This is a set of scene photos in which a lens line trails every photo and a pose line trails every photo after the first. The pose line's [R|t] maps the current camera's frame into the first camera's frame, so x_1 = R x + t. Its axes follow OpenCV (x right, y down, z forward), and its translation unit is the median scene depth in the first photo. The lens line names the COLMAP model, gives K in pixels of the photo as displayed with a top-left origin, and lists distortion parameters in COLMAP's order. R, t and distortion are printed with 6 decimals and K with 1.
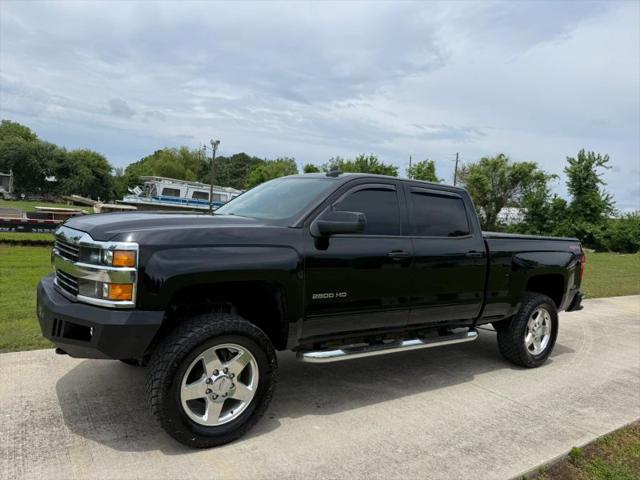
lens RADIAL K [[456.8, 0, 315.4], [0, 456.8, 252.6], [0, 0, 1]] dist [0.028545, -0.043921]
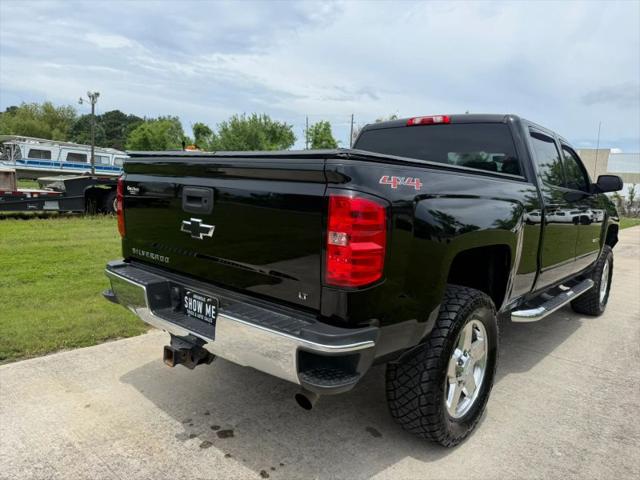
lens RADIAL K [[456.8, 0, 326.5], [0, 456.8, 249.5], [0, 0, 1]] dist [0.028545, -0.043921]
pose [[0.964502, -0.060684, 0.257010, -0.030193], [0.041706, 0.996028, 0.078666, 0.000094], [-0.260763, -0.065155, 0.963202, 0.028410]]
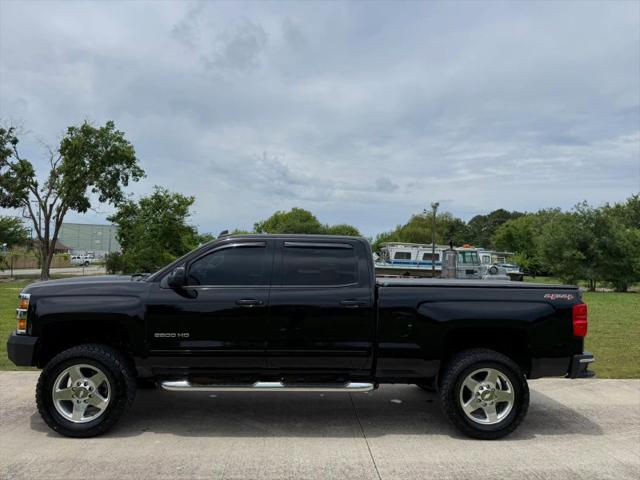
lens RADIAL K [[456.8, 0, 319.8], [0, 456.8, 251.4], [0, 0, 1]] dist [0.028545, -0.043921]
pose [[0.834251, -0.073684, -0.546439, 0.092770], [-0.001681, 0.990686, -0.136155, 0.003128], [0.551382, 0.114506, 0.826357, 0.012912]]
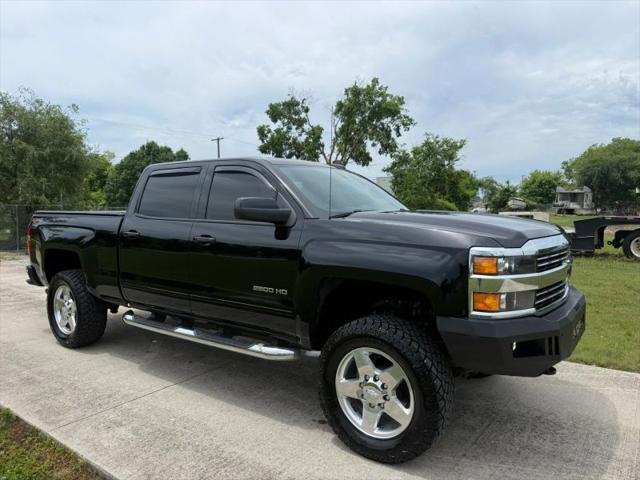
lens RADIAL K [[456.8, 0, 319.7], [0, 456.8, 245.1], [0, 0, 1]] dist [0.028545, -0.043921]
pose [[0.323012, -0.001659, -0.946393, 0.145757], [-0.049748, 0.998586, -0.018730, 0.002951], [0.945086, 0.053131, 0.322473, 0.107149]]
